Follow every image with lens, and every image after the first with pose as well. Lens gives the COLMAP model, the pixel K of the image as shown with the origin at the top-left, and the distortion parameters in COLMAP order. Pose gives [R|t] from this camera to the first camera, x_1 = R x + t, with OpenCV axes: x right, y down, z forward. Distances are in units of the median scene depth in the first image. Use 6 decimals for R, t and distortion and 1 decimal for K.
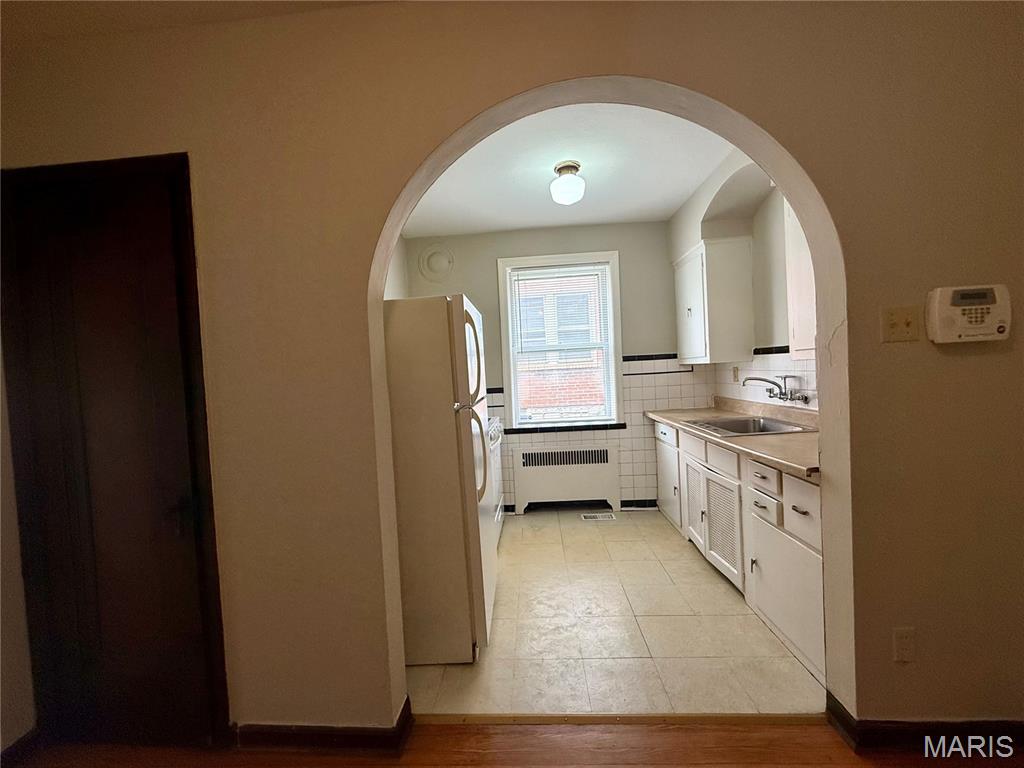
lens RADIAL K [[409.1, 0, 511.3], [0, 409.1, 383.8], [0, 0, 1]] dist [0.001137, -0.000952]
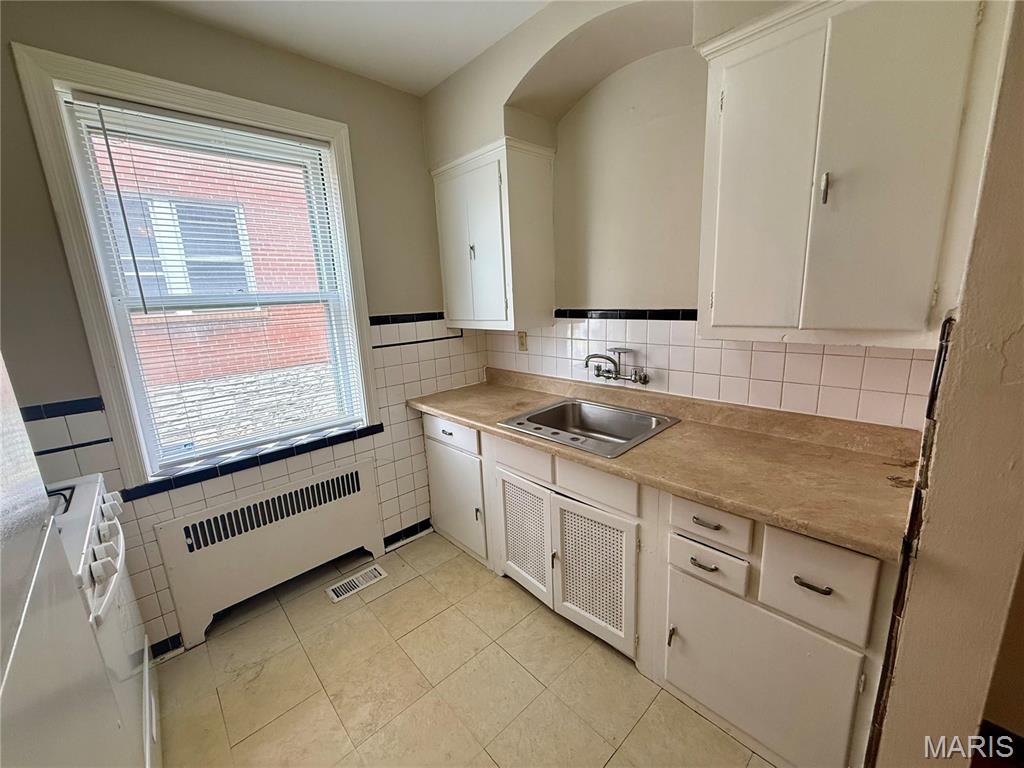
lens RADIAL K [[409.1, 0, 512.6], [0, 409.1, 384.6], [0, 0, 1]] dist [0.001137, -0.000952]
pose [[0.696619, -0.132036, 0.705187, -0.021253], [0.031134, 0.987557, 0.154149, -0.058448], [-0.716766, -0.085428, 0.692061, 0.442489]]
